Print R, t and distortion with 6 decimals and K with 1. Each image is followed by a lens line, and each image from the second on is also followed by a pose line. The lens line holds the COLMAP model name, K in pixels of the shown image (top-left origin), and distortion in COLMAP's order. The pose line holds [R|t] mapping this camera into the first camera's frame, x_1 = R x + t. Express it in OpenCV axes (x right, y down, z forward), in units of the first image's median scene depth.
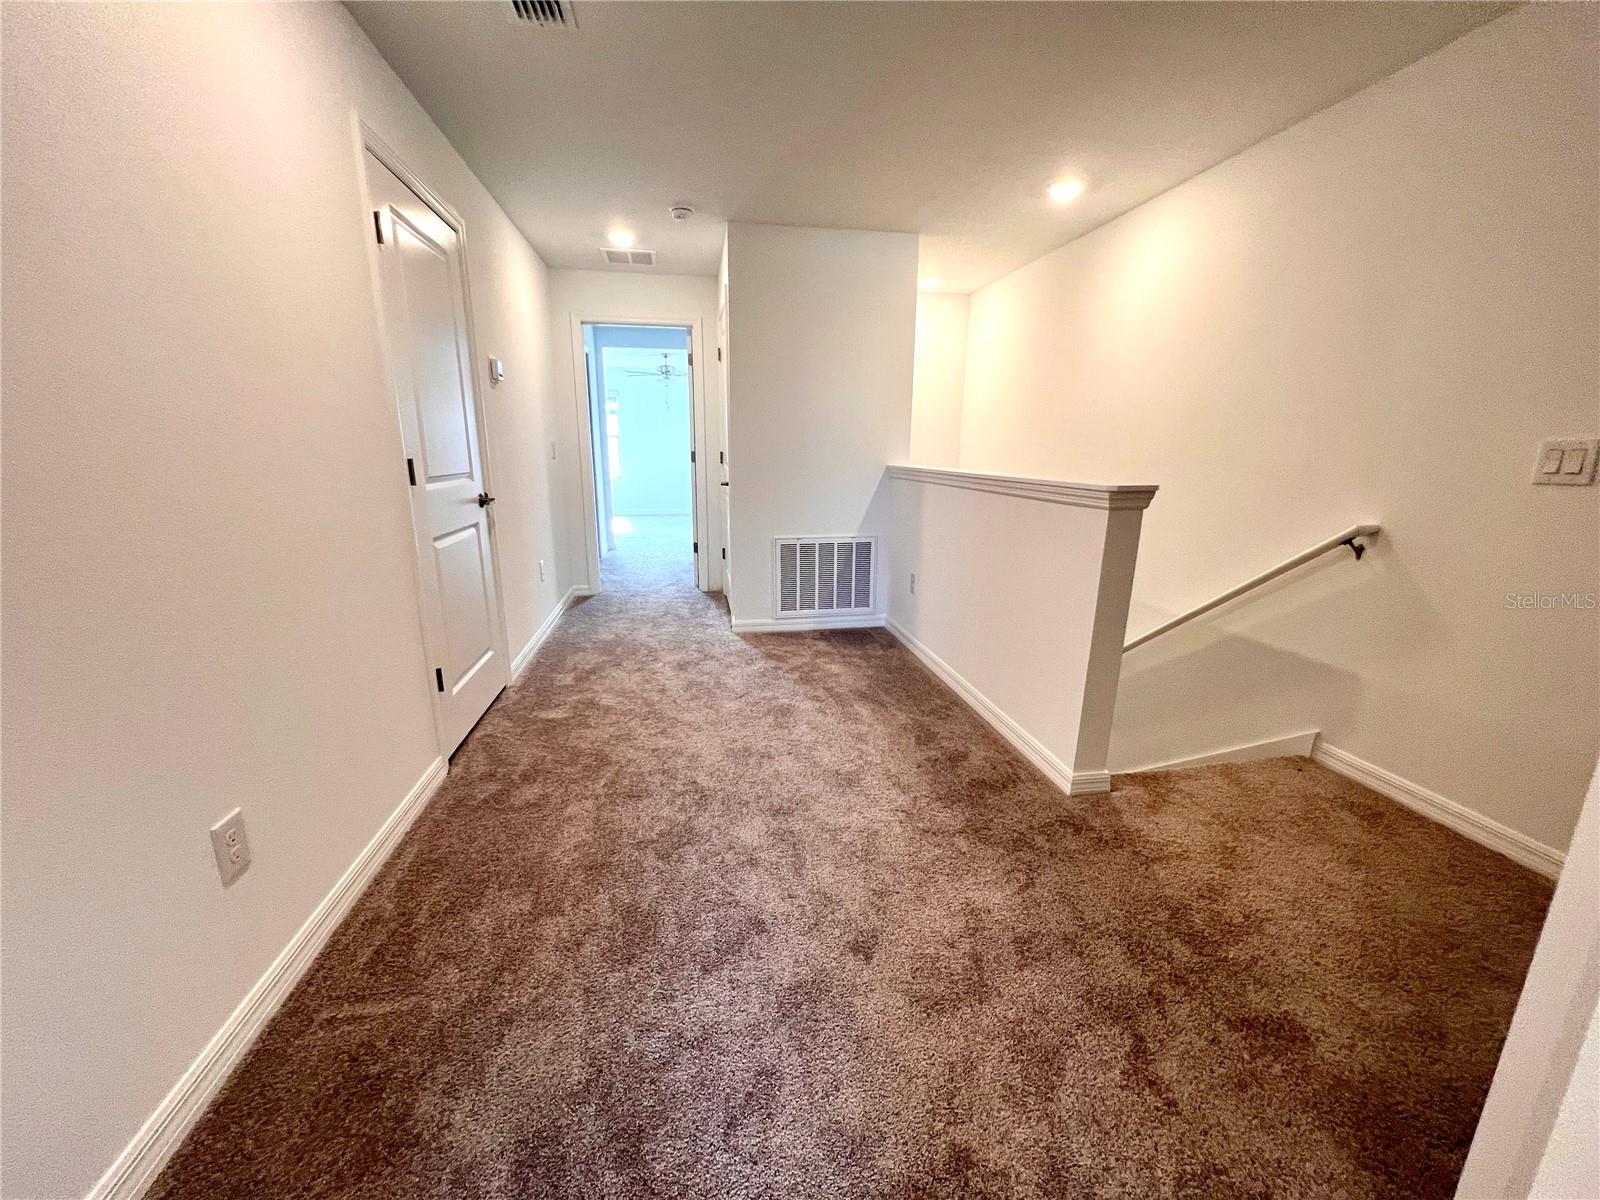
lens RADIAL K [[643.4, 0, 798.9], [0, 643.4, 603.1], [0, 0, 1]] dist [-0.001372, -0.000481]
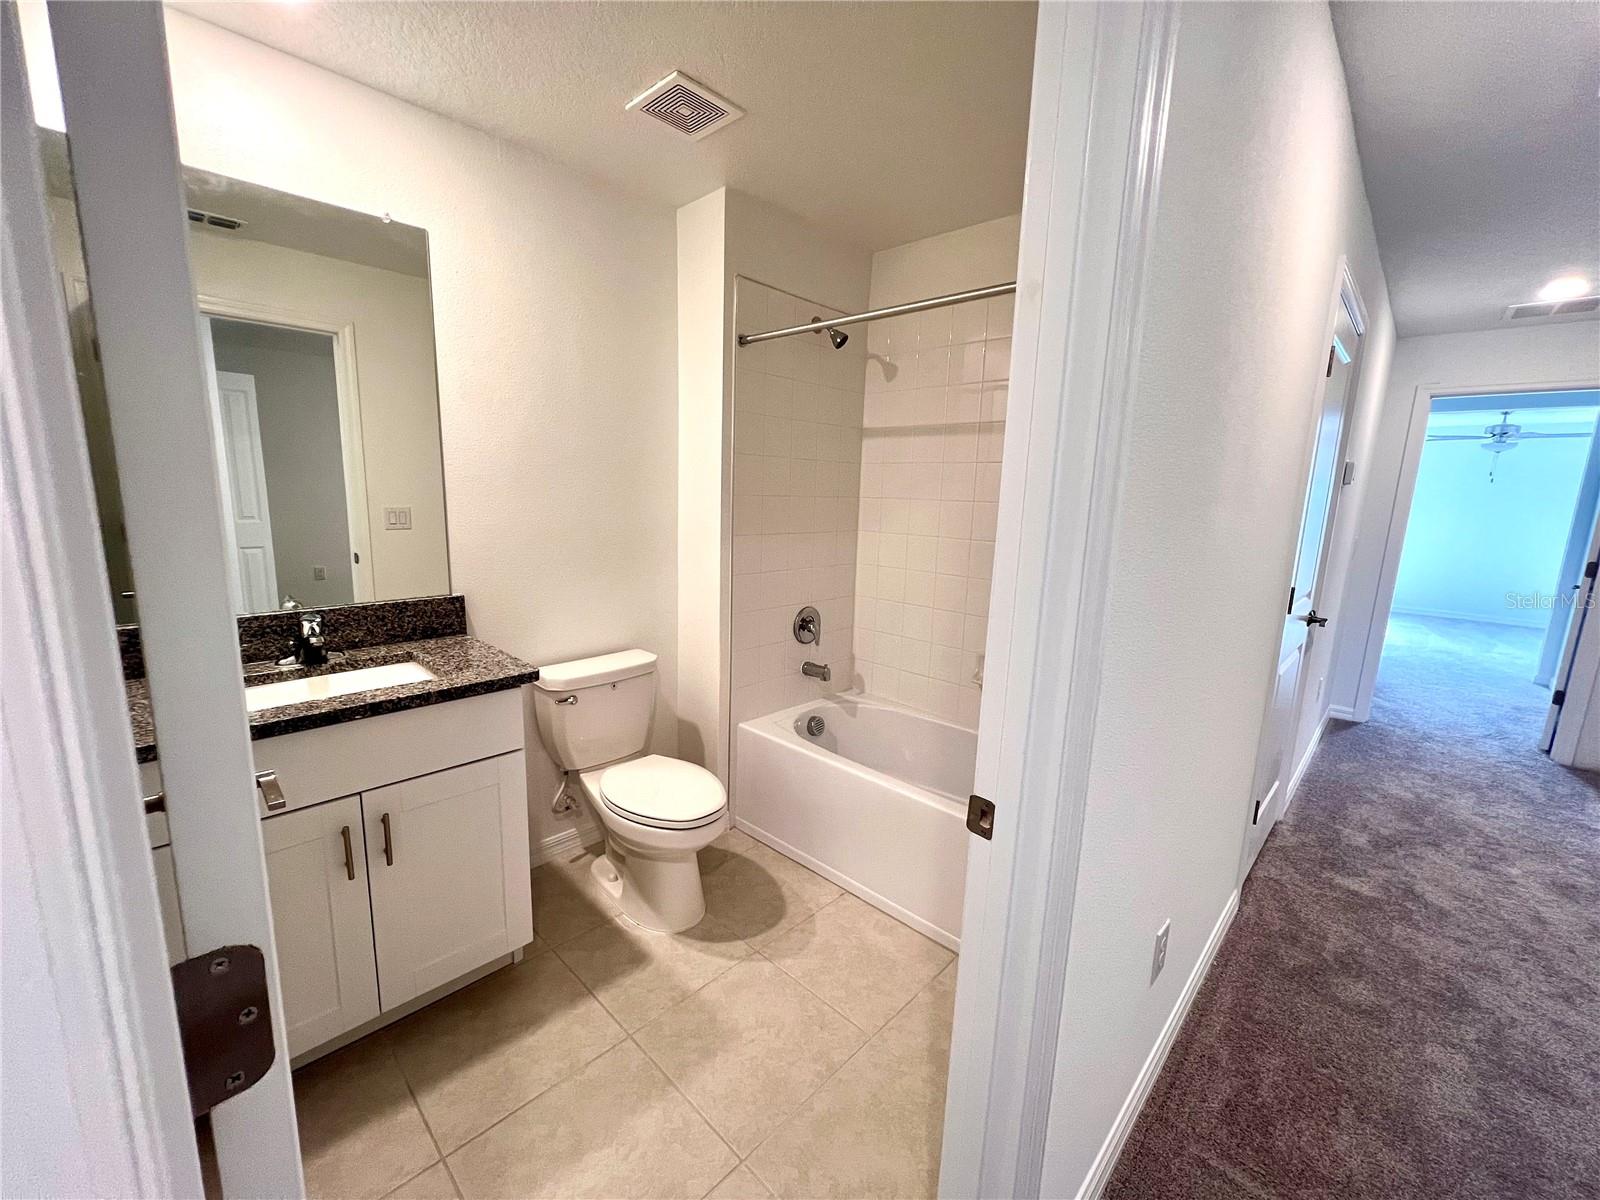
lens RADIAL K [[643.4, 0, 798.9], [0, 643.4, 603.1], [0, 0, 1]] dist [-0.001372, -0.000481]
pose [[0.587952, 0.156836, -0.793546, -0.197396], [-0.219910, 0.975066, 0.029777, -0.048764], [0.778430, 0.157001, 0.607781, -0.120010]]
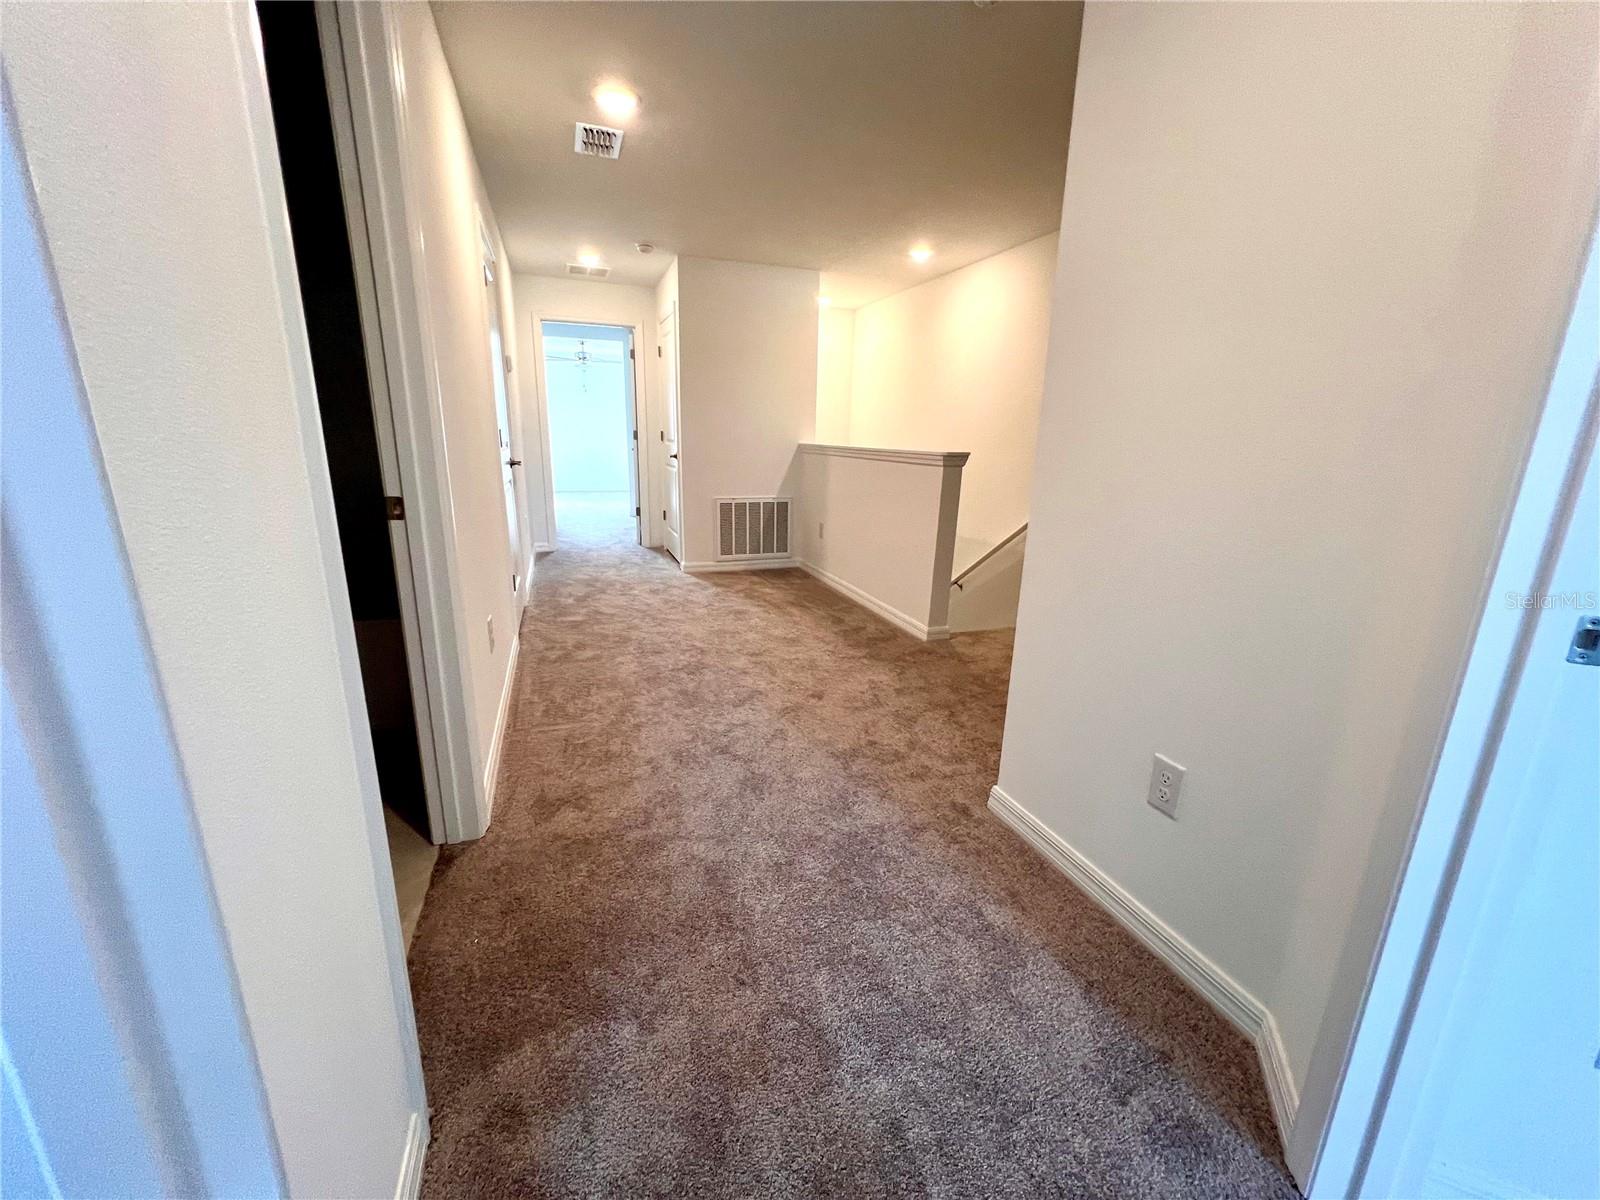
lens RADIAL K [[643.4, 0, 798.9], [0, 643.4, 603.1], [0, 0, 1]] dist [-0.001372, -0.000481]
pose [[0.984581, -0.027407, 0.172770, -0.139225], [0.023818, 0.999456, 0.022810, 0.116363], [-0.173301, -0.018344, 0.984698, -0.430066]]
